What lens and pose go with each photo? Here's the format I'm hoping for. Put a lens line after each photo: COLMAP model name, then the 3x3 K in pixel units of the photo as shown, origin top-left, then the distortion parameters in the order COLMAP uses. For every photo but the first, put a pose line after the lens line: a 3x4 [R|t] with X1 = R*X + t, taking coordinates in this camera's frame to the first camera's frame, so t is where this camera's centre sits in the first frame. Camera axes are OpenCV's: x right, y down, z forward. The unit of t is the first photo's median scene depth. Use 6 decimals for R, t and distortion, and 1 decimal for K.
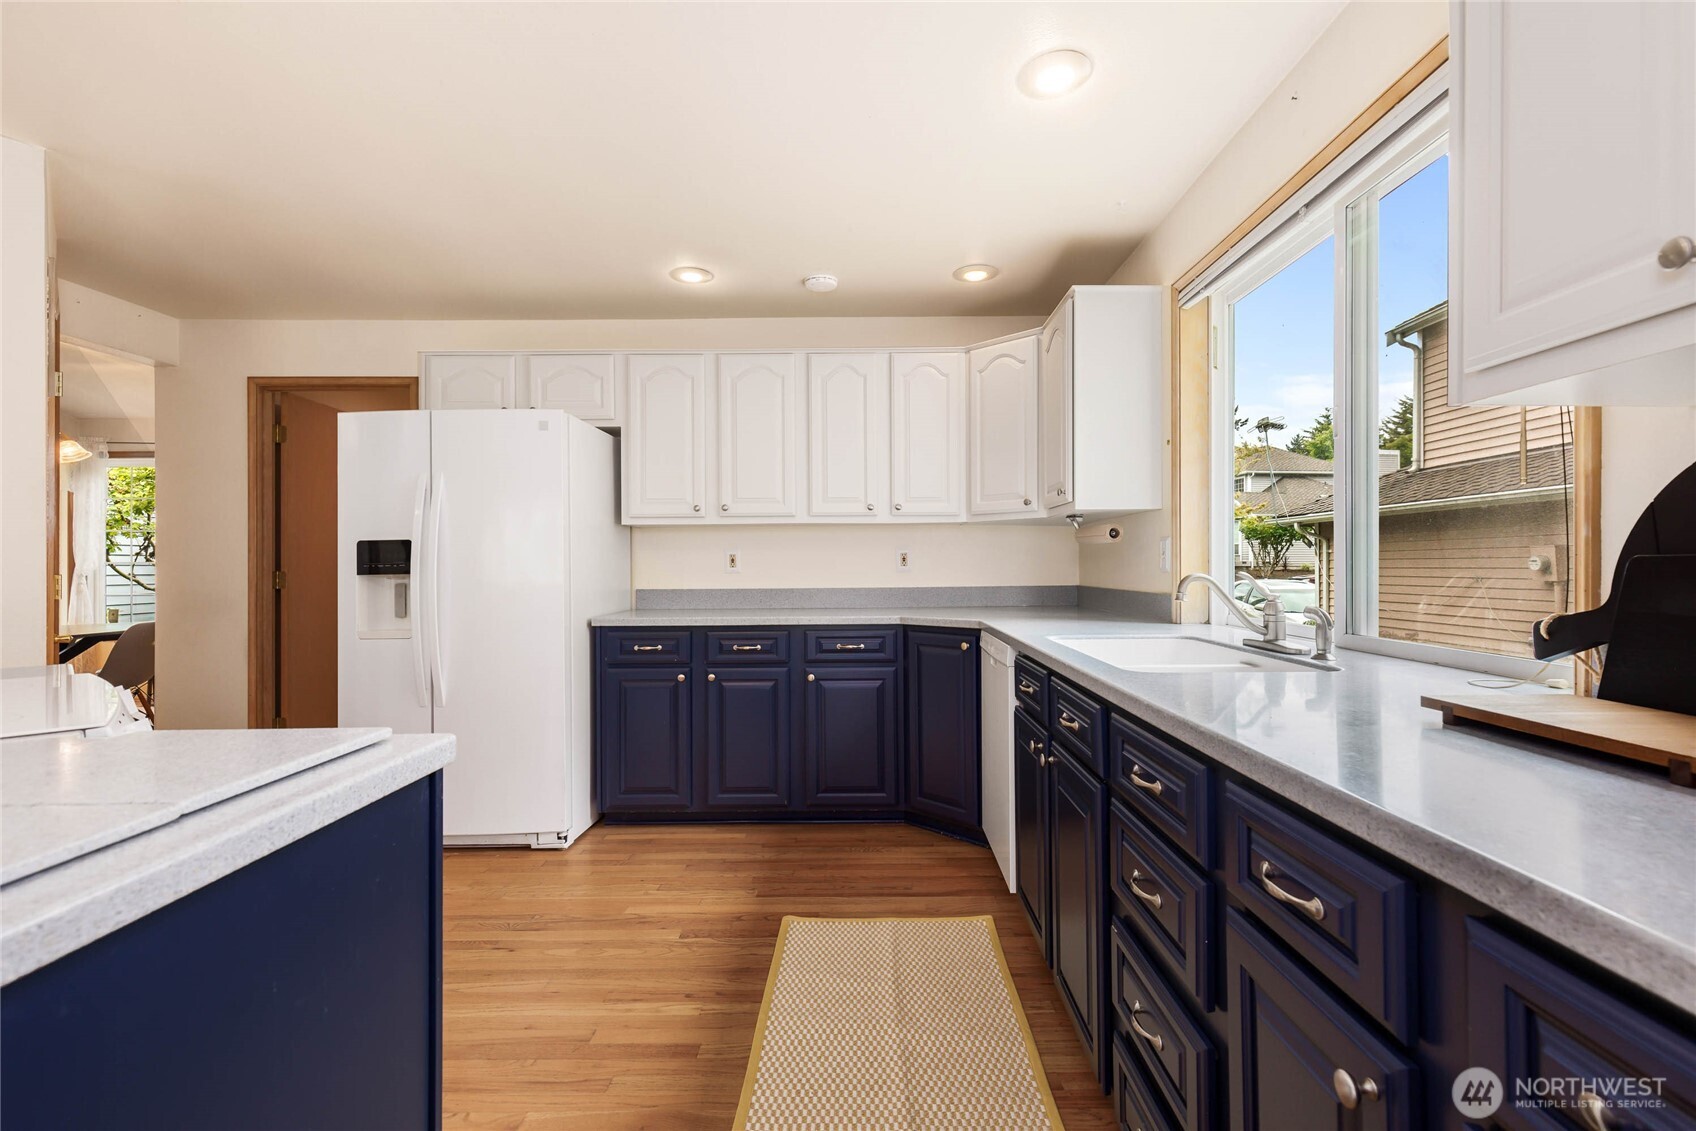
lens RADIAL K [[757.7, 0, 855.9], [0, 757.7, 570.2], [0, 0, 1]] dist [0.004404, -0.000009]
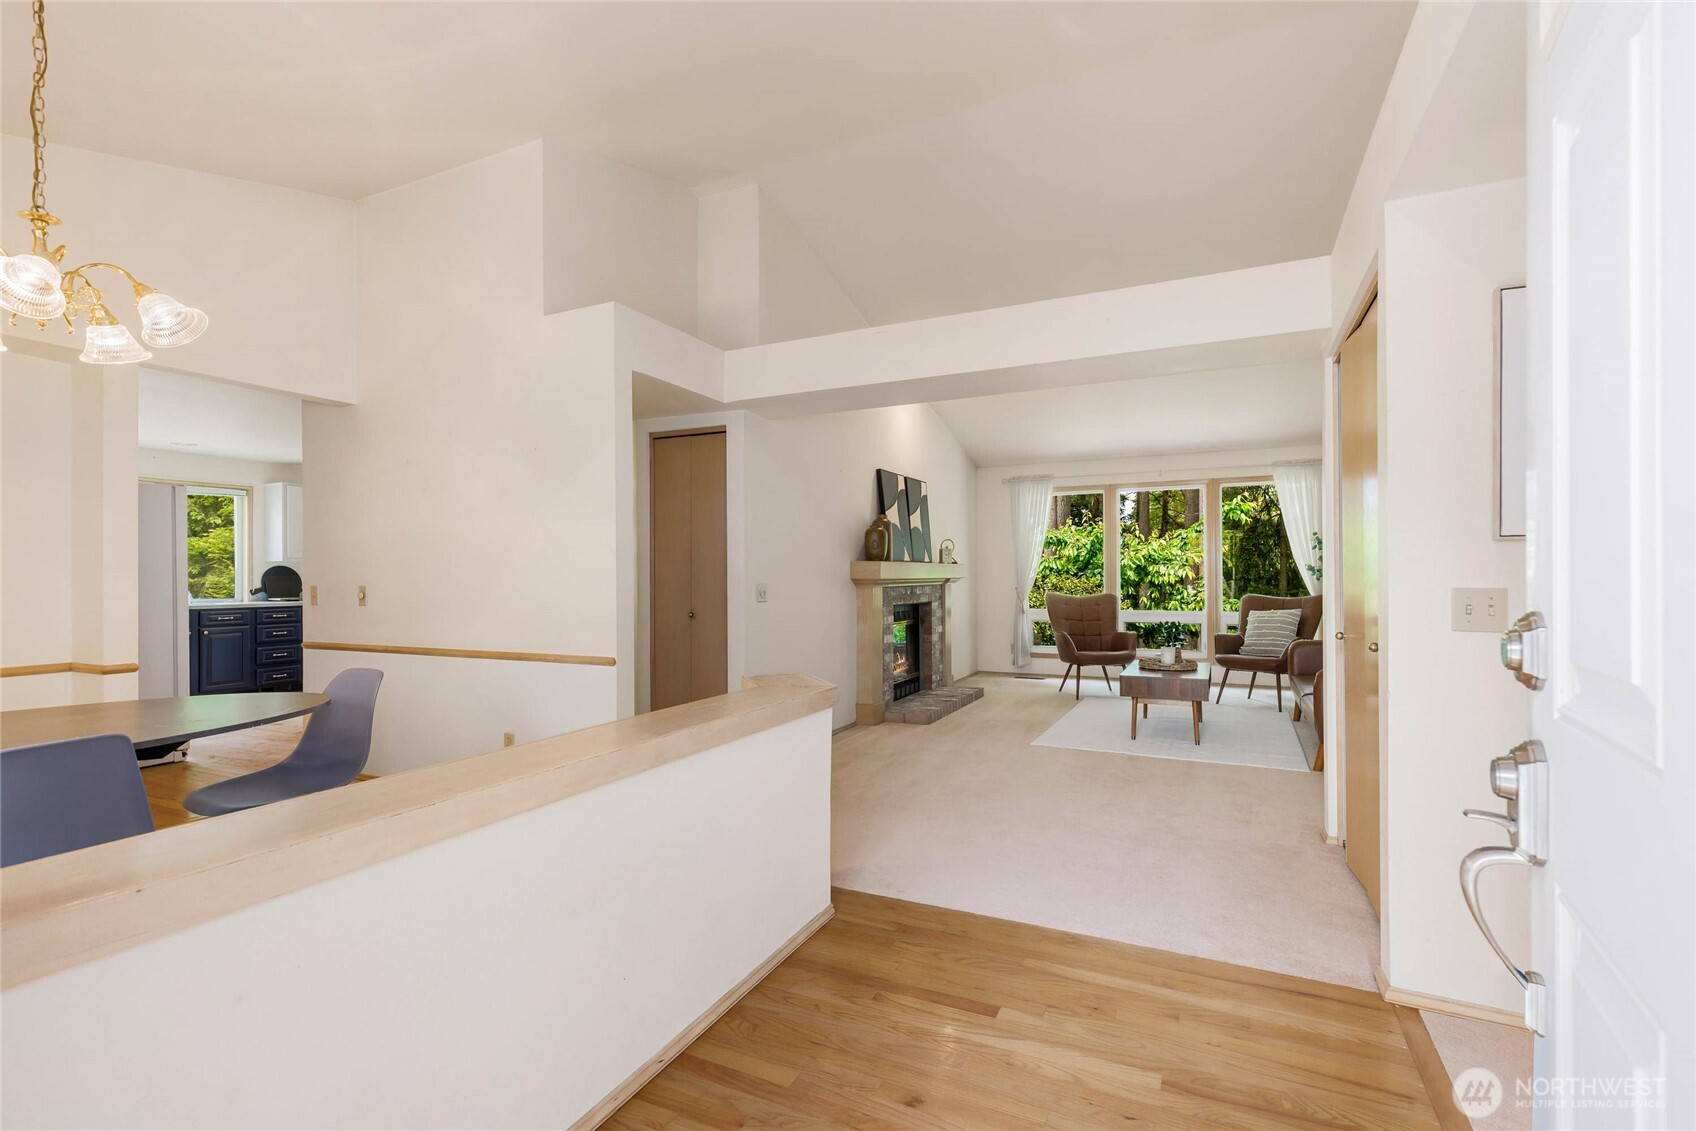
lens RADIAL K [[757.7, 0, 855.9], [0, 757.7, 570.2], [0, 0, 1]] dist [0.004404, -0.000009]
pose [[-0.903560, 0.014118, 0.428228, -2.961186], [0.014063, 0.999896, -0.003291, -0.005159], [-0.428230, 0.003049, -0.903665, 2.067820]]
